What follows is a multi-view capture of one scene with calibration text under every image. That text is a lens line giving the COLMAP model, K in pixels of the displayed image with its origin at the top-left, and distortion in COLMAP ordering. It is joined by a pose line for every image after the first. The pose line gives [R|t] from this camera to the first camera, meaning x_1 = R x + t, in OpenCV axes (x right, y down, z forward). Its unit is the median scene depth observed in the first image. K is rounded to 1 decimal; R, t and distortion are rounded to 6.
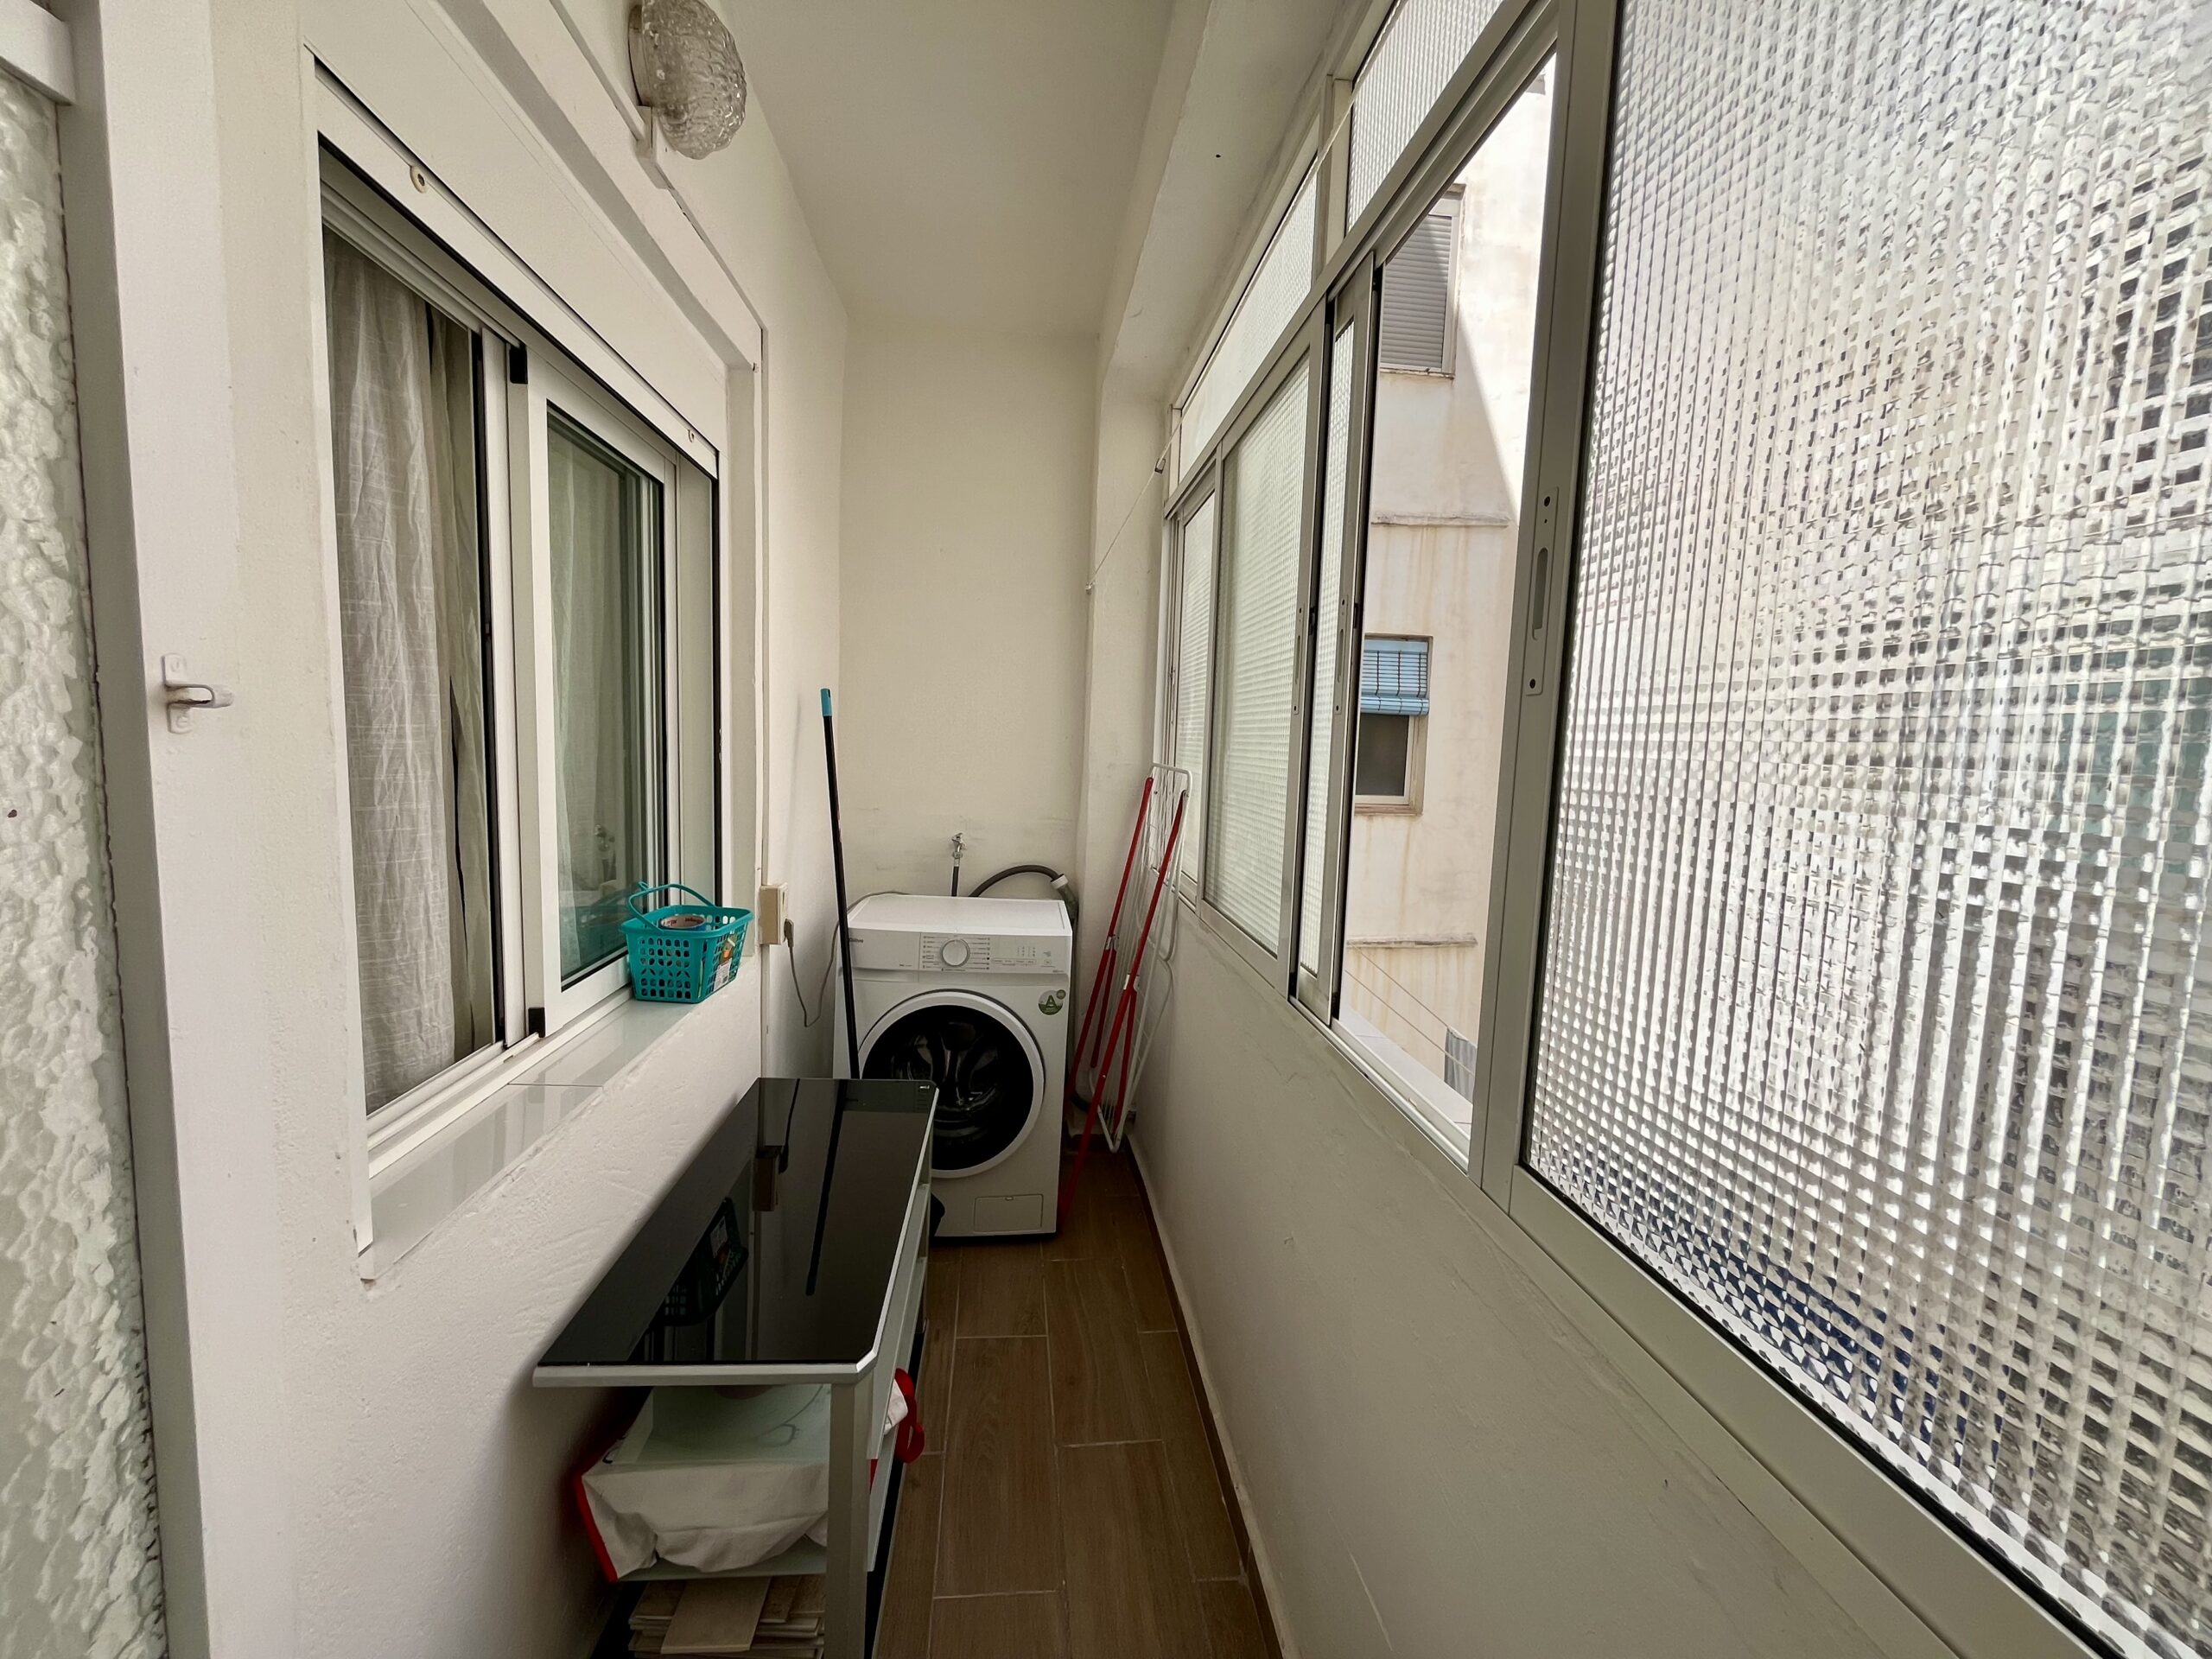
lens RADIAL K [[899.4, 0, 1105.8], [0, 899.4, 824.2], [0, 0, 1]] dist [-0.002955, 0.000018]
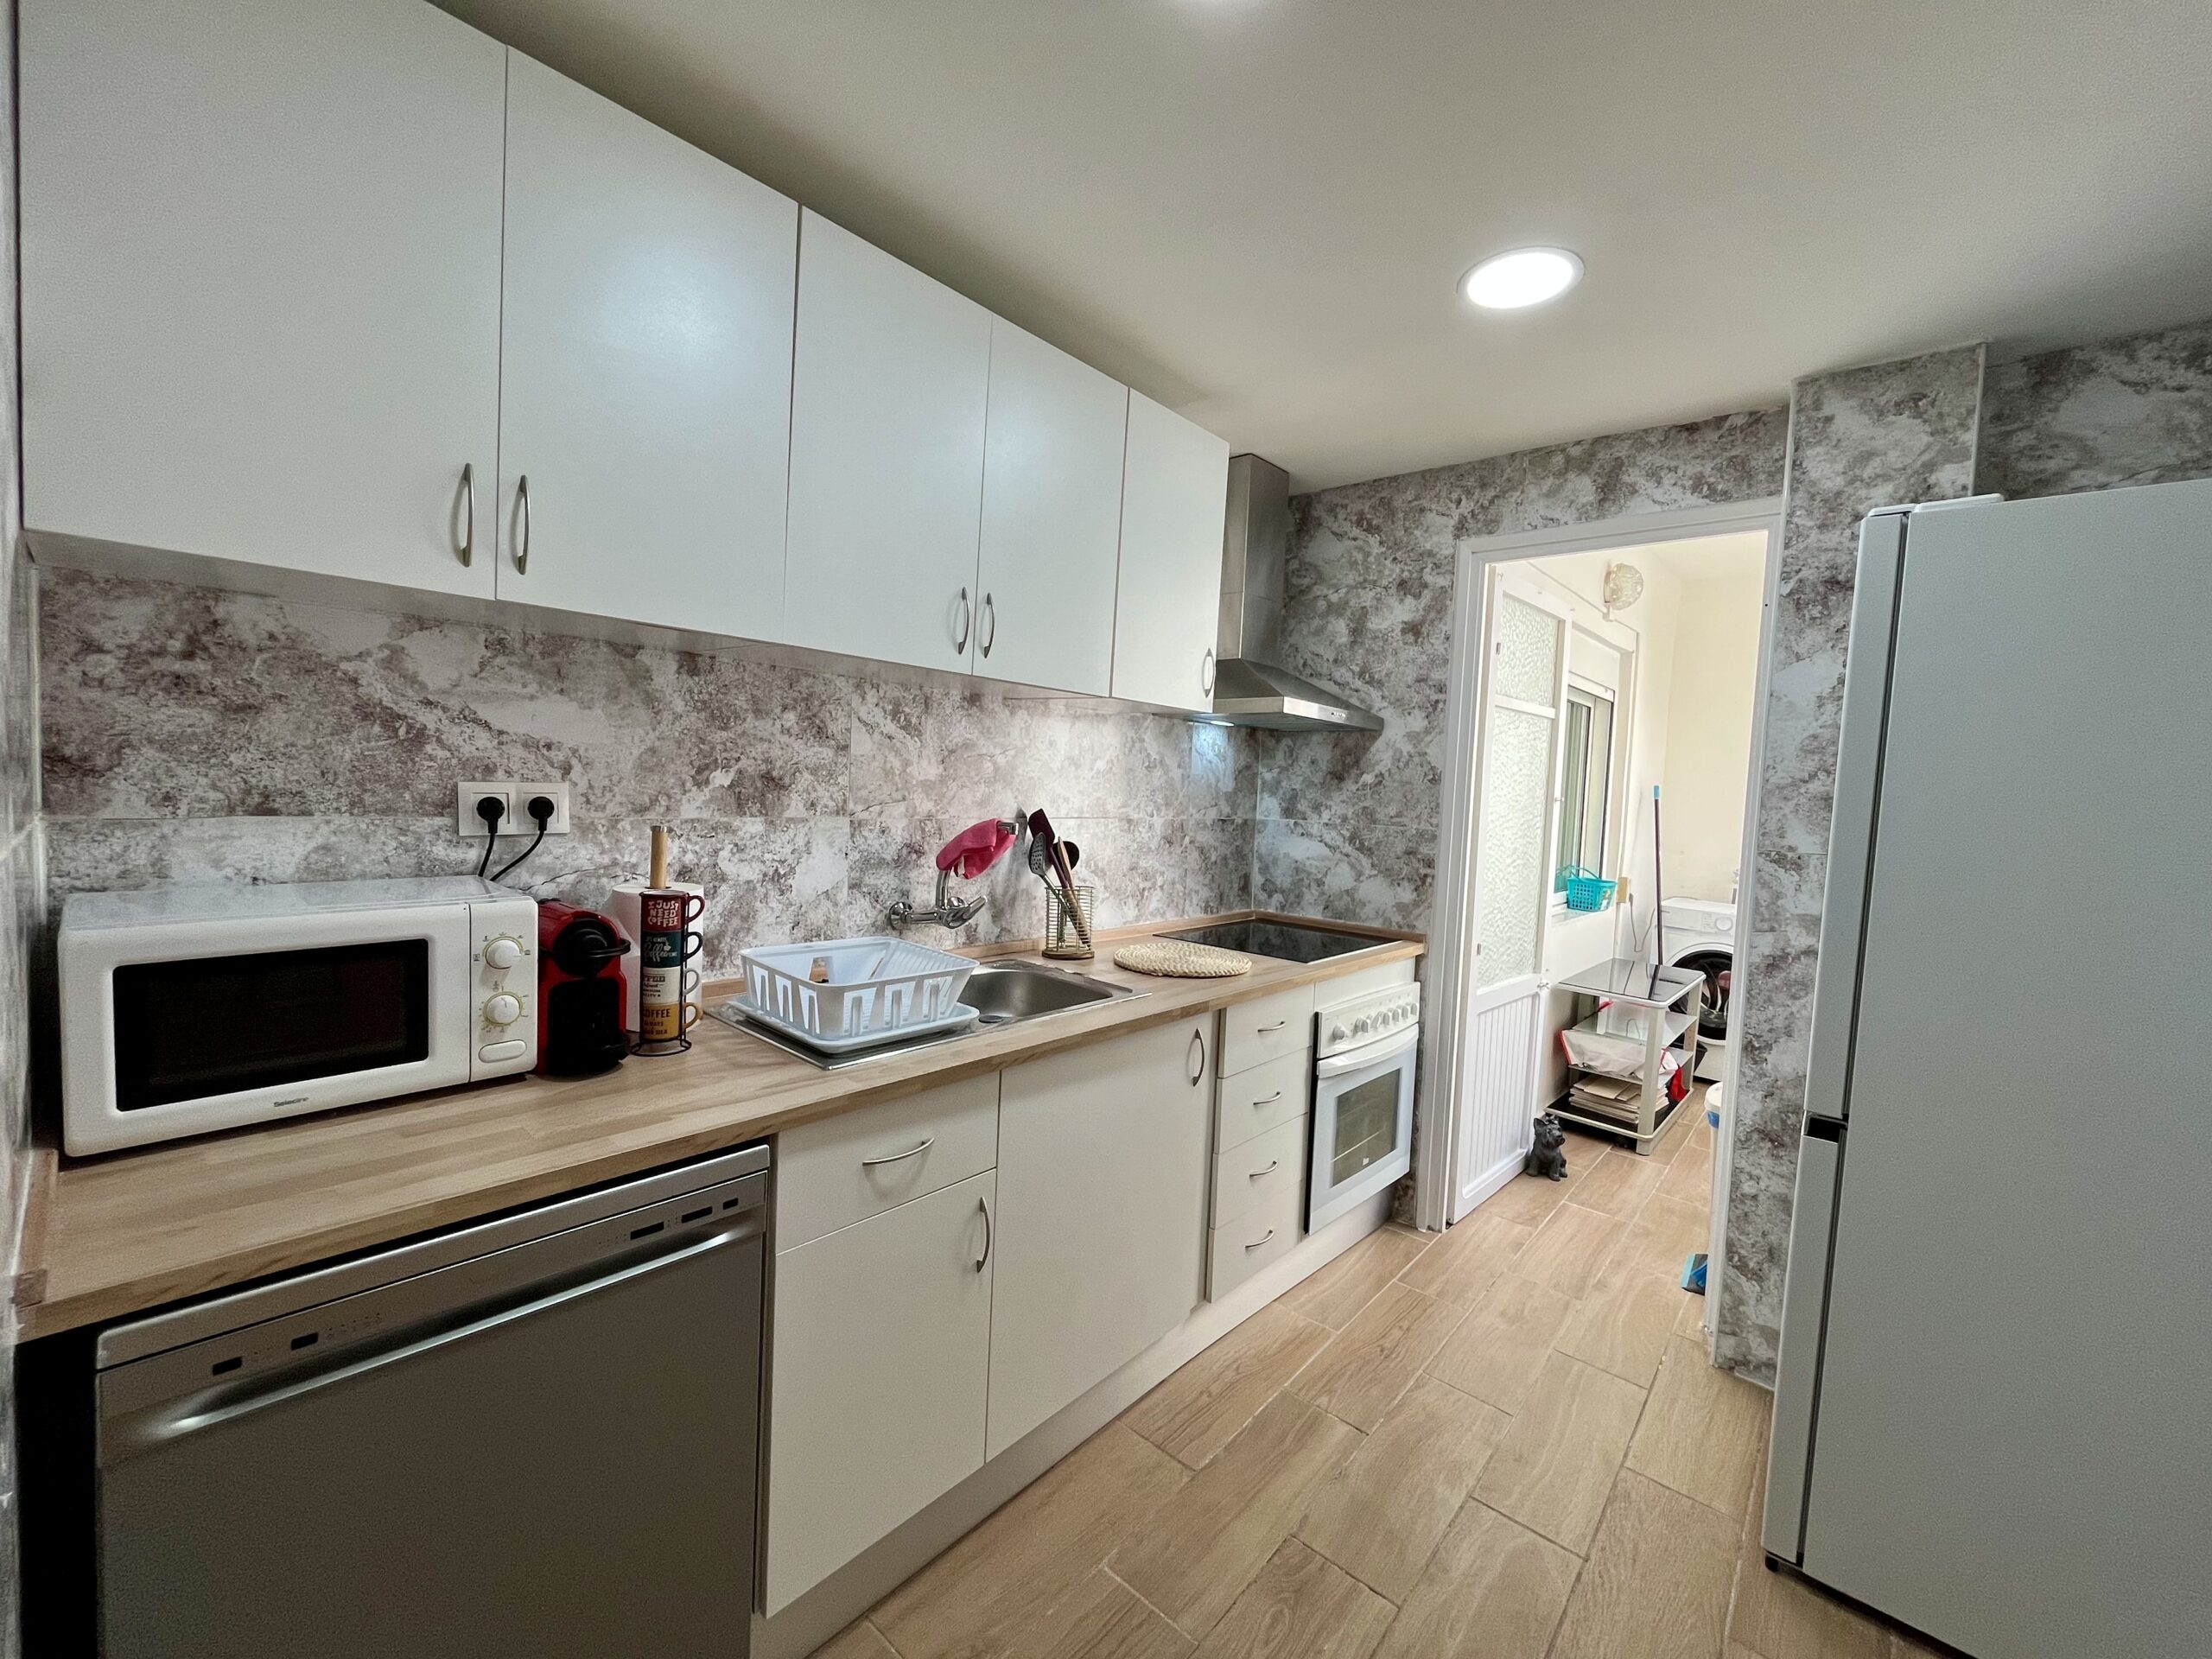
lens RADIAL K [[899.4, 0, 1115.1], [0, 899.4, 827.6], [0, 0, 1]] dist [-0.002955, 0.000018]
pose [[0.677199, 0.030707, -0.735159, 0.451830], [-0.090239, 0.995053, -0.041562, 0.175317], [0.730246, 0.094486, 0.676619, -1.602949]]
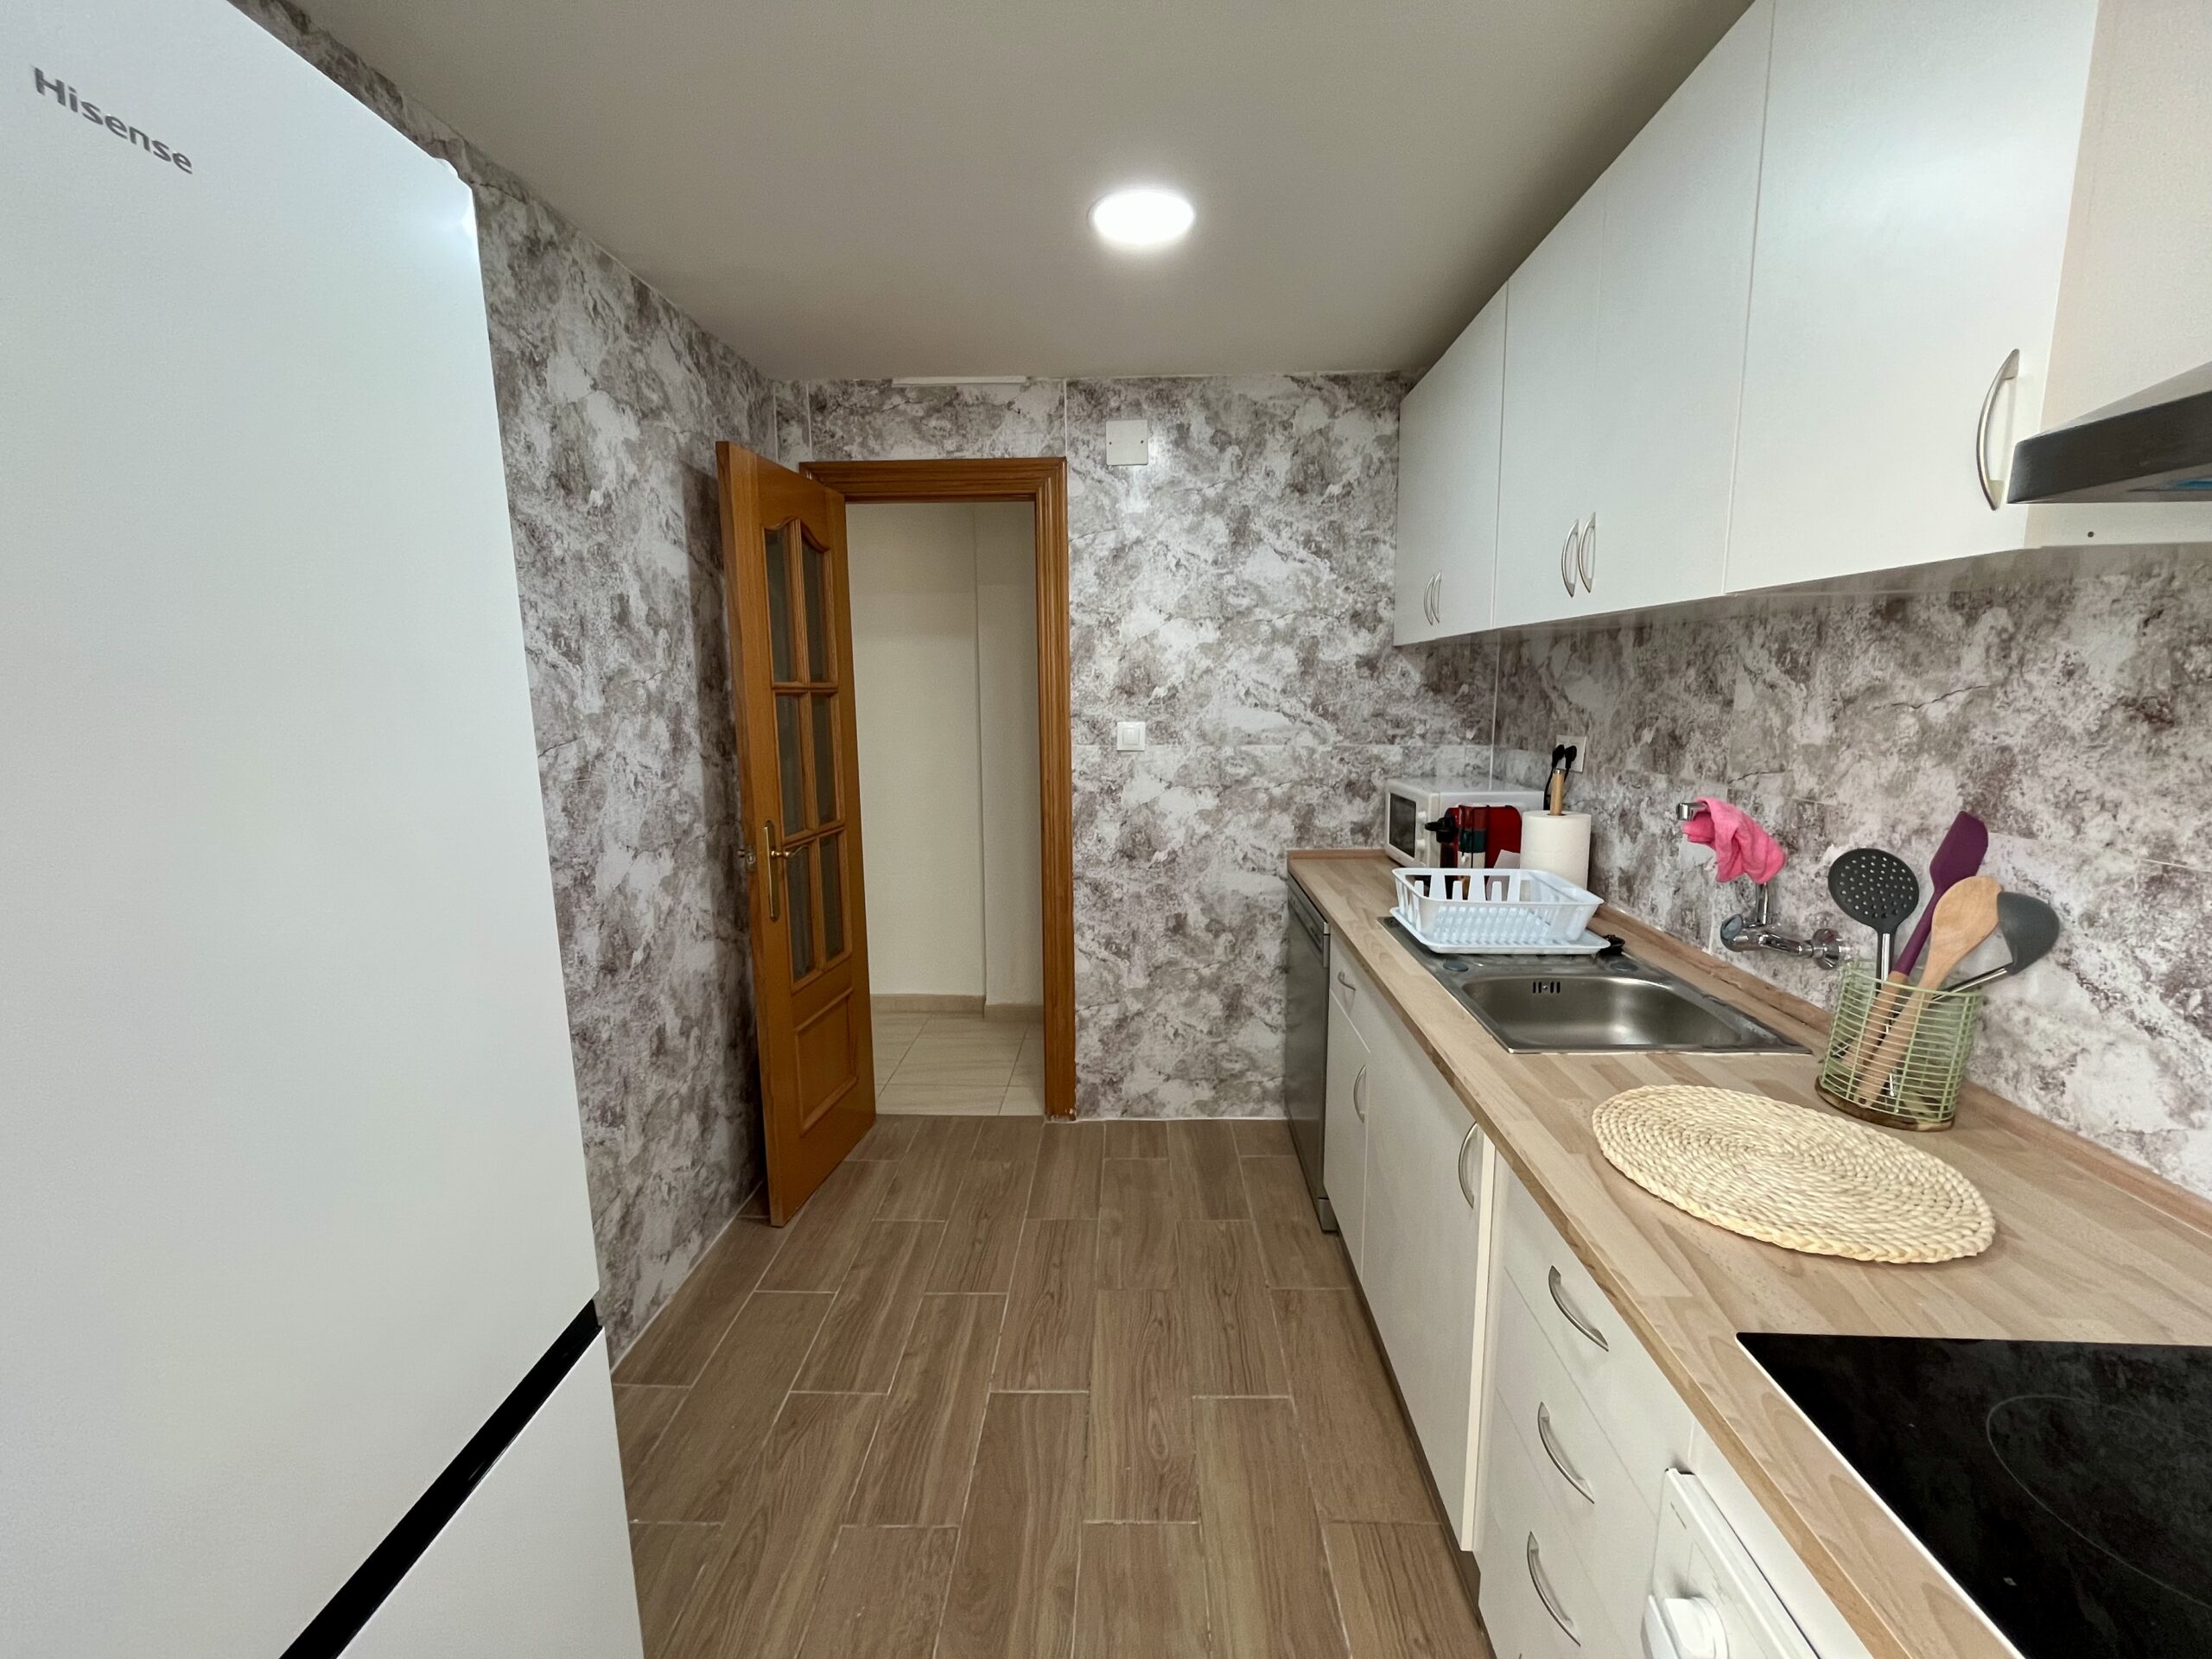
lens RADIAL K [[899.4, 0, 1110.2], [0, 899.4, 825.1], [0, 0, 1]] dist [-0.002955, 0.000018]
pose [[-0.989029, -0.053053, 0.137863, -1.351878], [-0.017105, 0.968133, 0.249850, -0.541066], [-0.146725, 0.244751, -0.958420, 3.502556]]
